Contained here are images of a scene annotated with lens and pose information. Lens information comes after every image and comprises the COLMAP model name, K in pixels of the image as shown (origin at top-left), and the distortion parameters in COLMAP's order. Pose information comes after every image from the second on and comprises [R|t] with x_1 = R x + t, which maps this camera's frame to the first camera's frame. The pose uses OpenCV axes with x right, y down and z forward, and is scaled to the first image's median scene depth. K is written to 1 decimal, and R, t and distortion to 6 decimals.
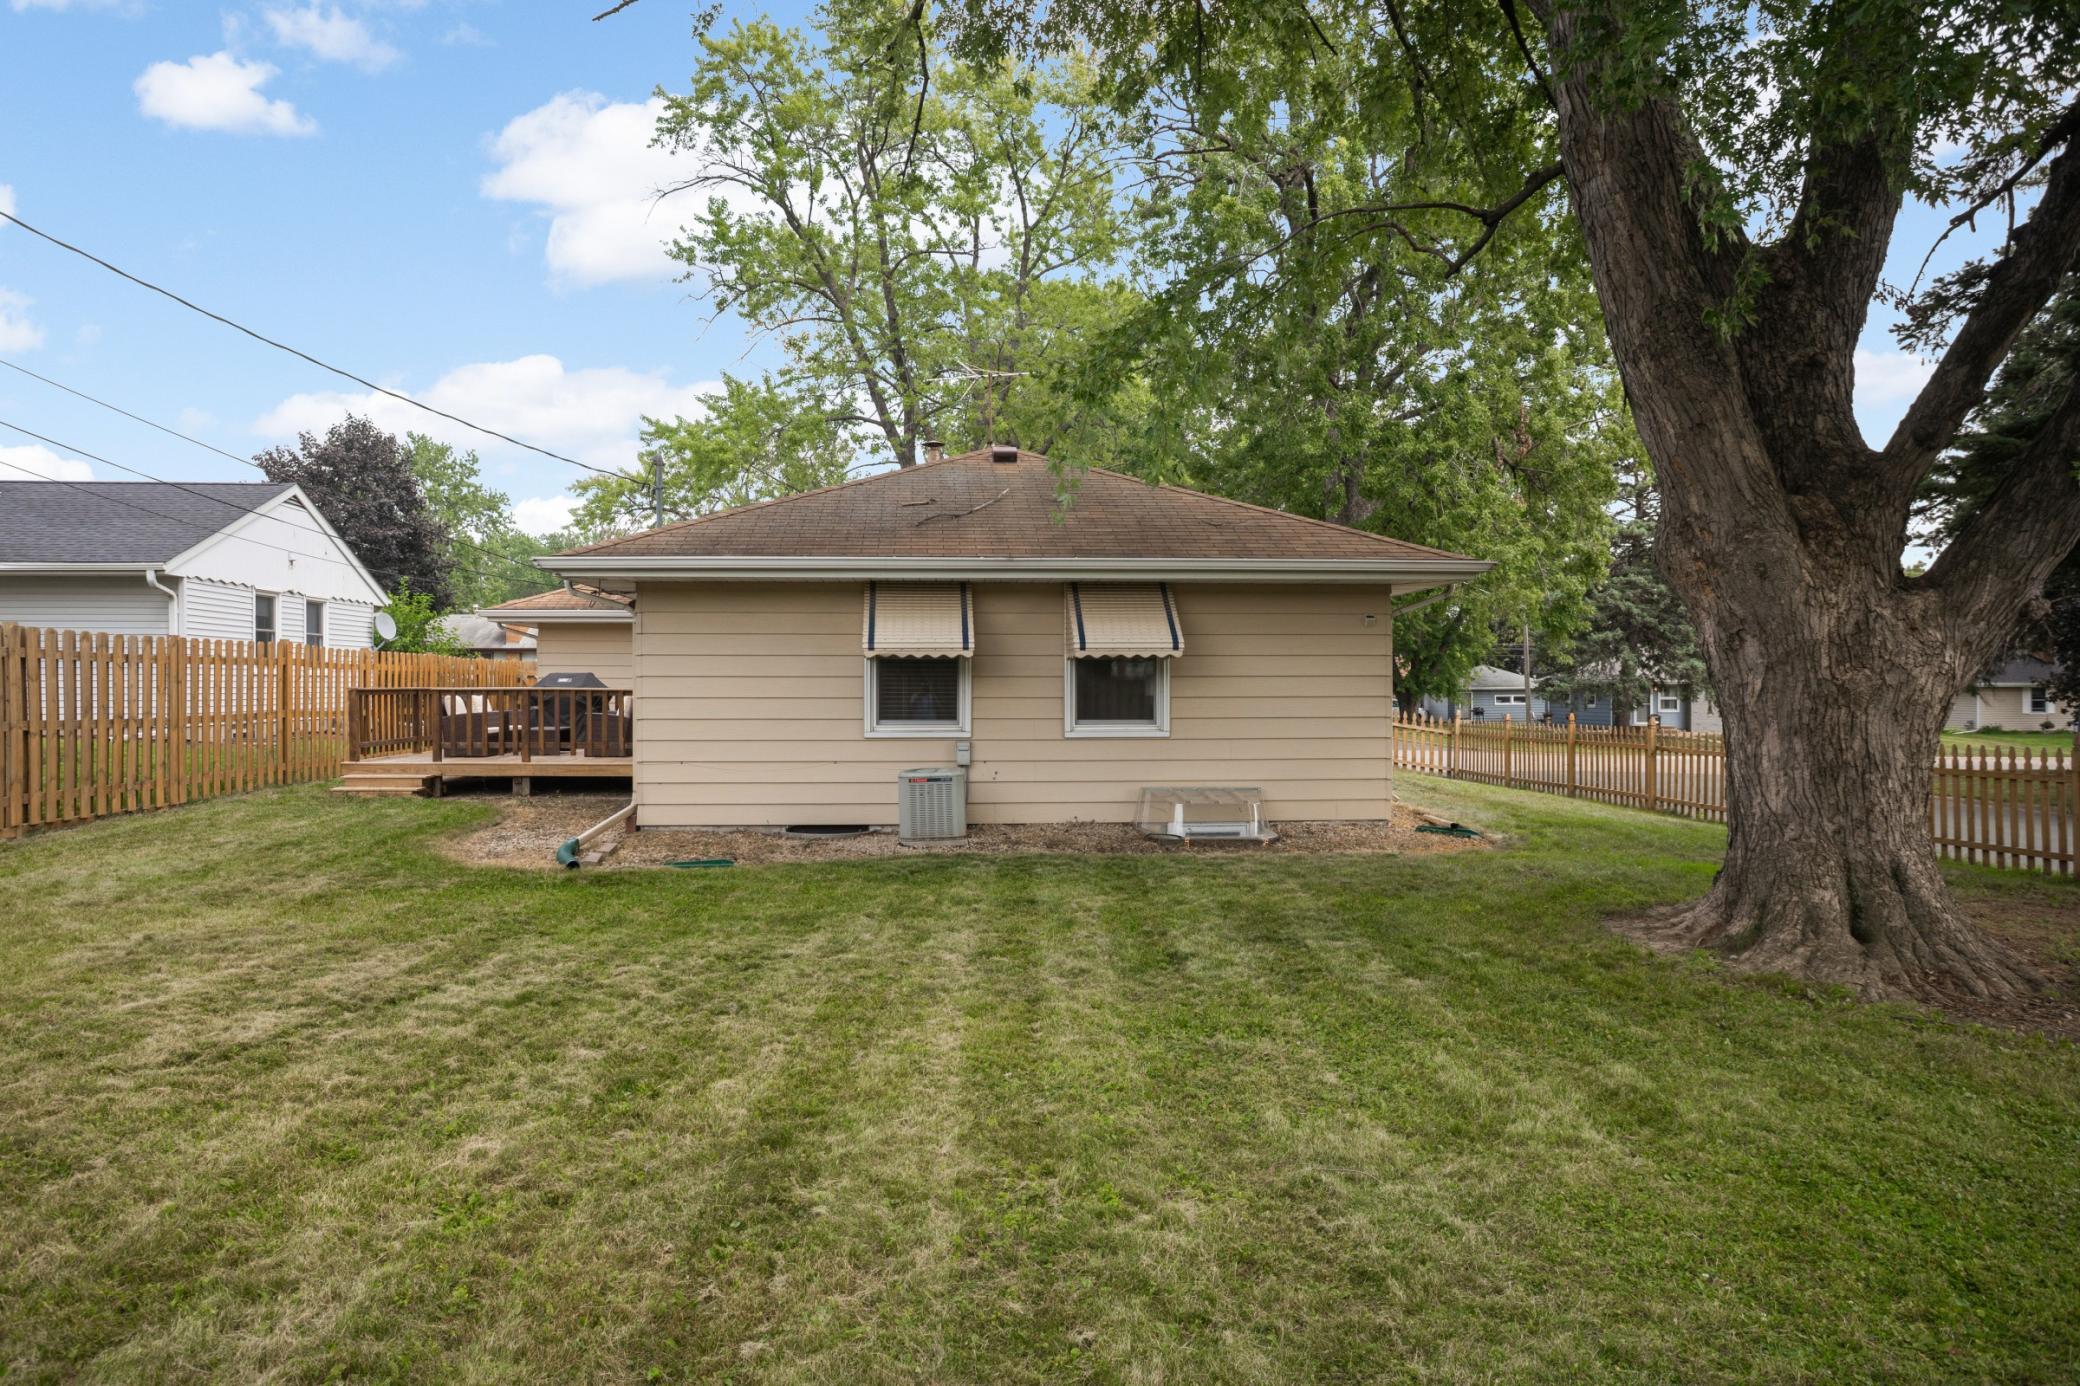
lens RADIAL K [[1384.6, 0, 1029.2], [0, 1384.6, 670.7], [0, 0, 1]] dist [-0.073091, 0.074083]
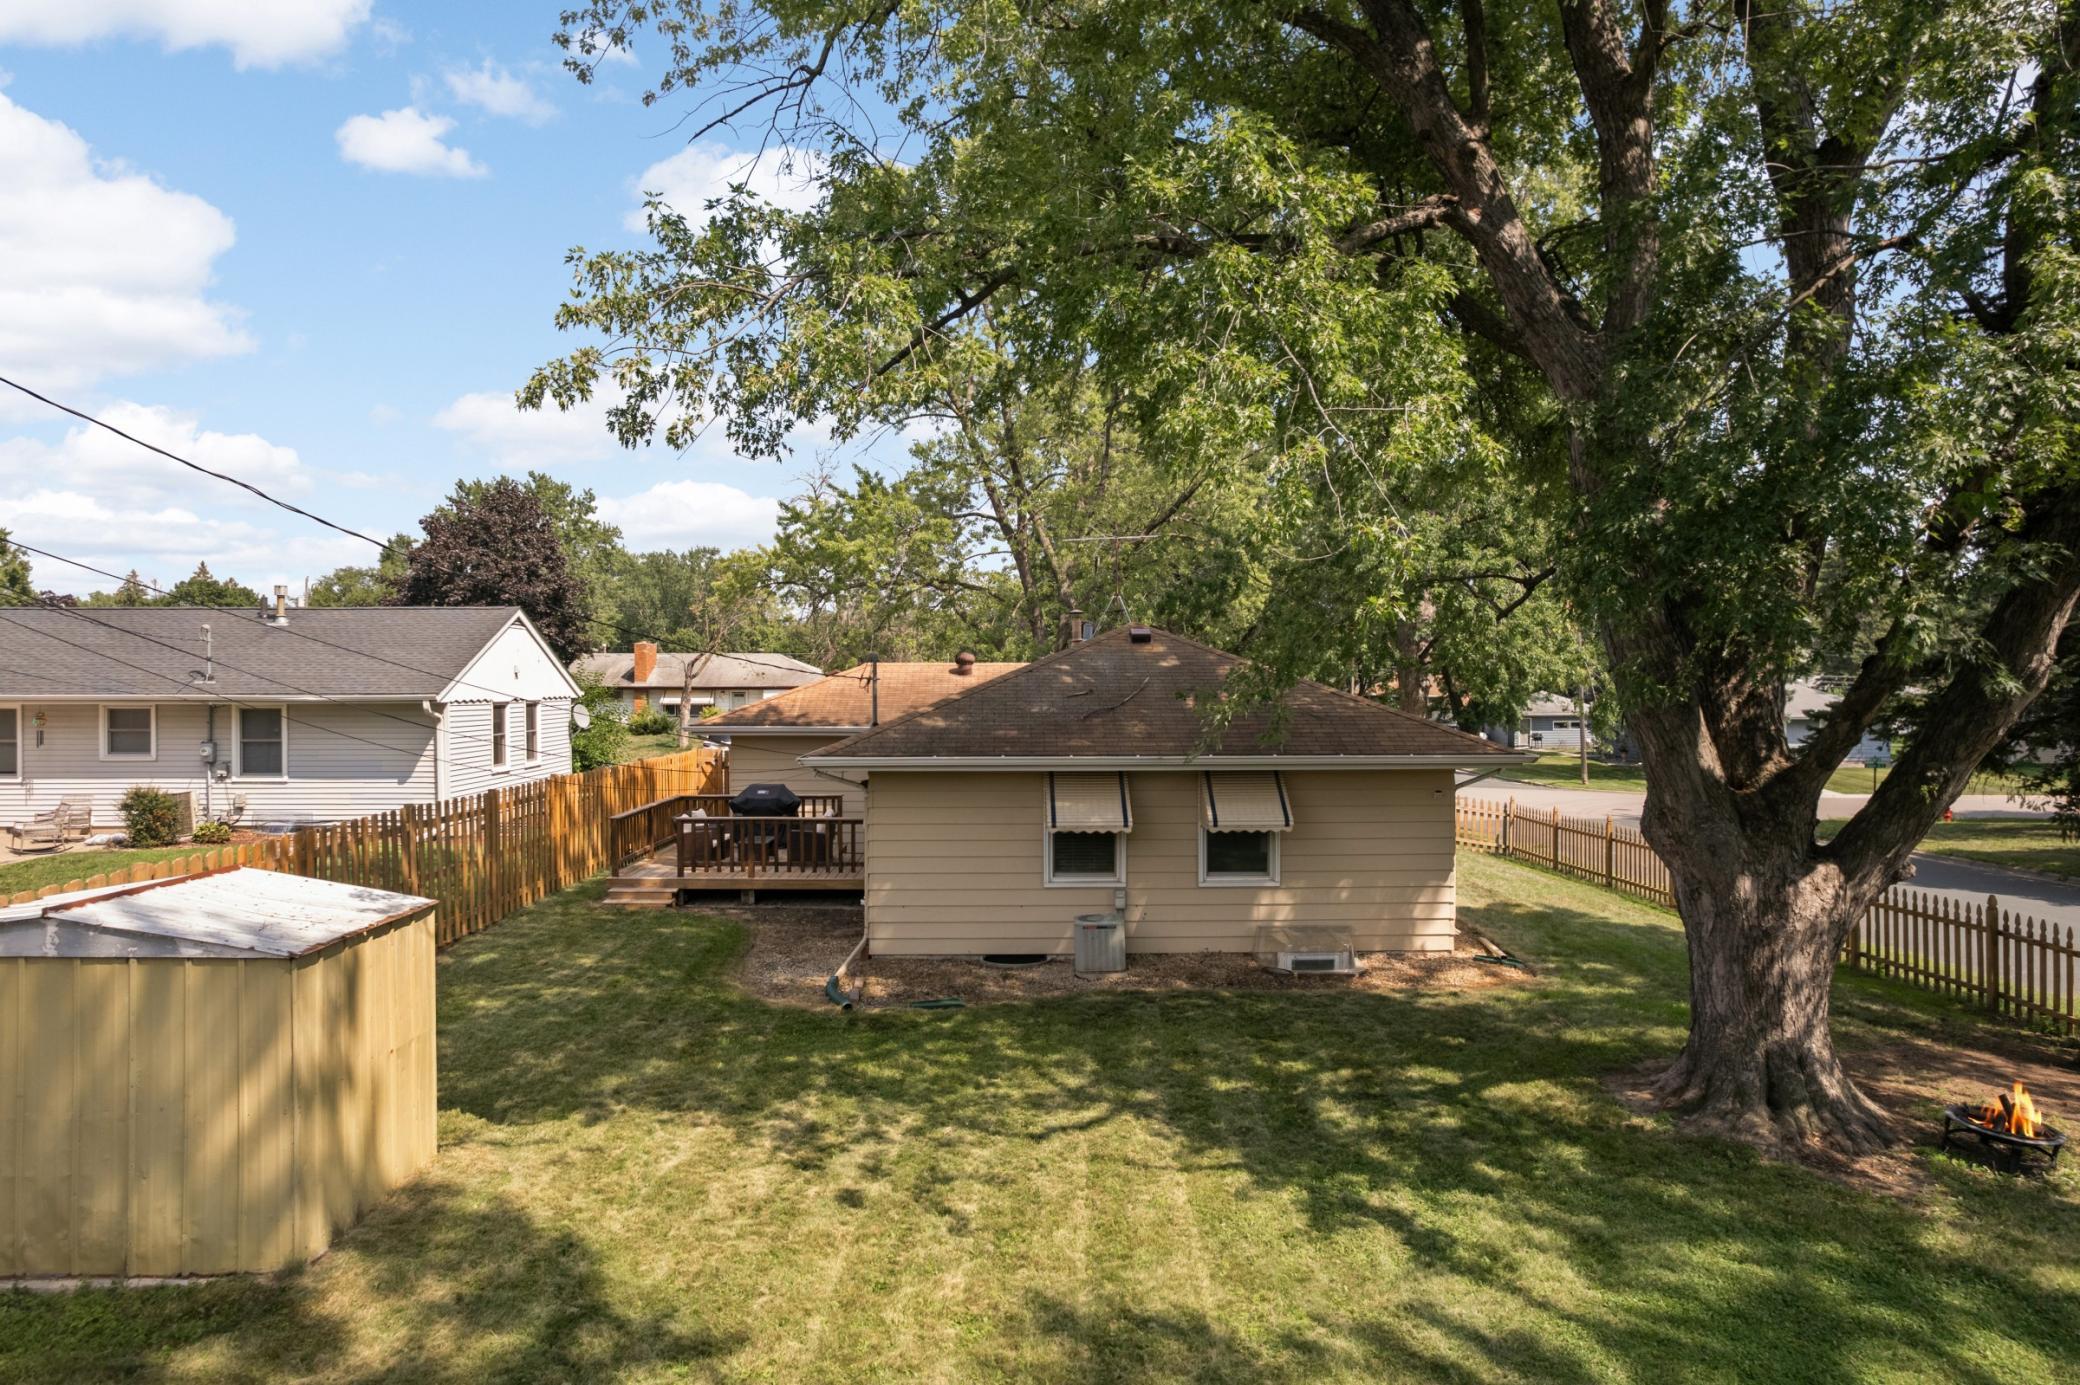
lens RADIAL K [[1346.6, 0, 1040.0], [0, 1346.6, 692.5], [0, 0, 1]] dist [-0.097114, 0.082092]
pose [[0.999071, -0.000382, -0.043085, -0.065555], [0.001144, 0.999843, 0.017666, -0.150216], [0.043072, -0.017699, 0.998915, -0.241339]]
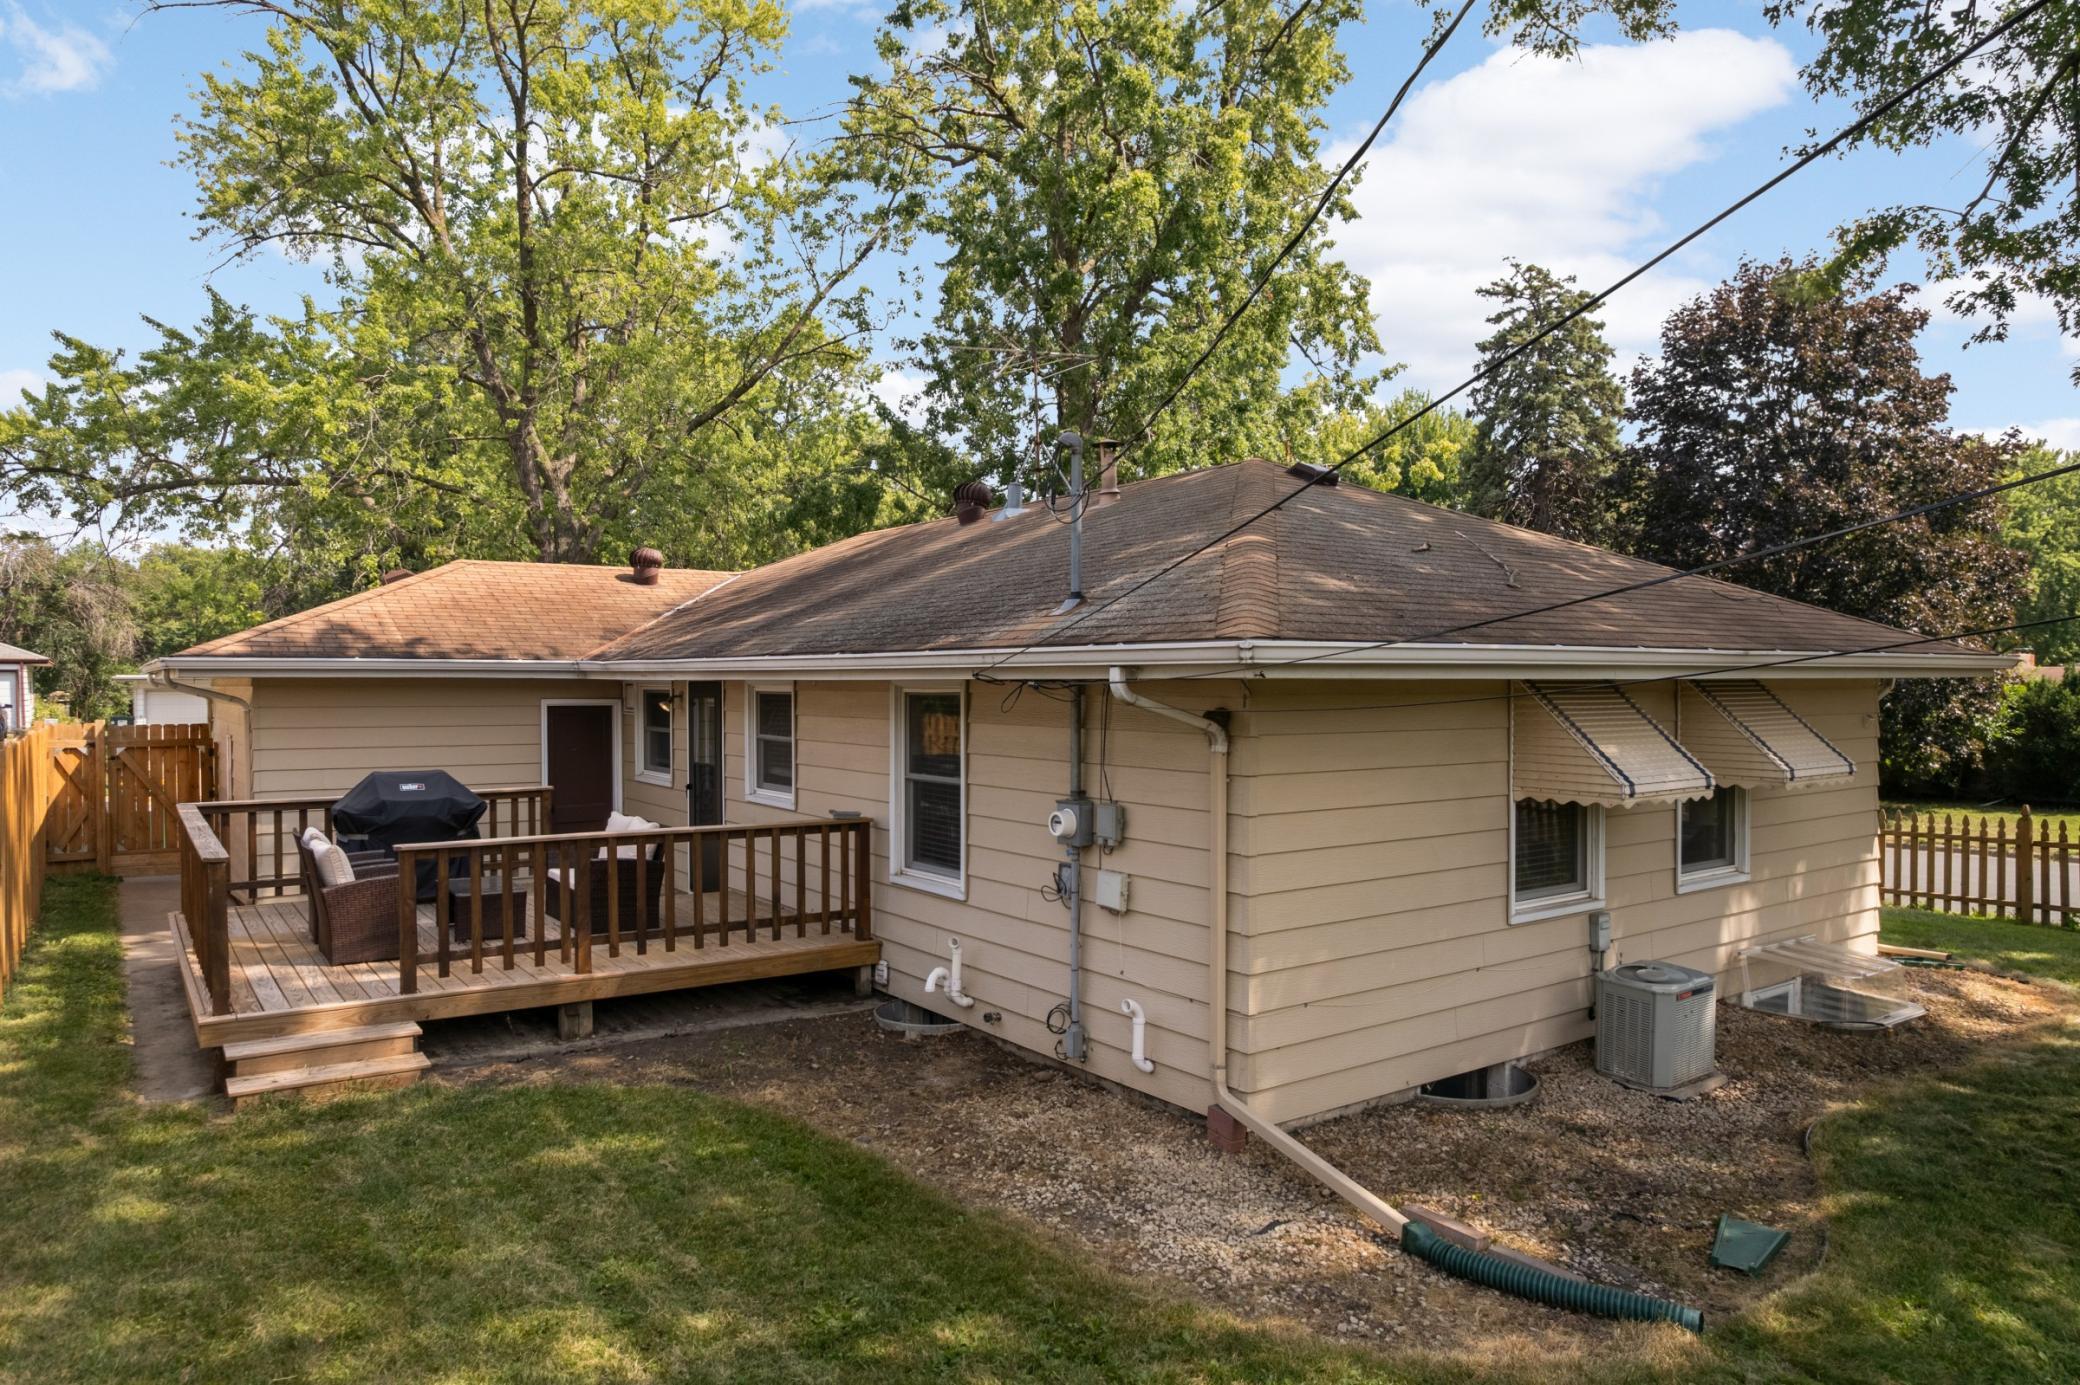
lens RADIAL K [[1346.6, 0, 1040.0], [0, 1346.6, 692.5], [0, 0, 1]] dist [-0.097114, 0.082092]
pose [[0.854501, -0.004951, 0.519426, -0.596128], [-0.005173, 0.999824, 0.018039, -0.065913], [-0.519423, -0.018101, 0.854325, 0.575513]]
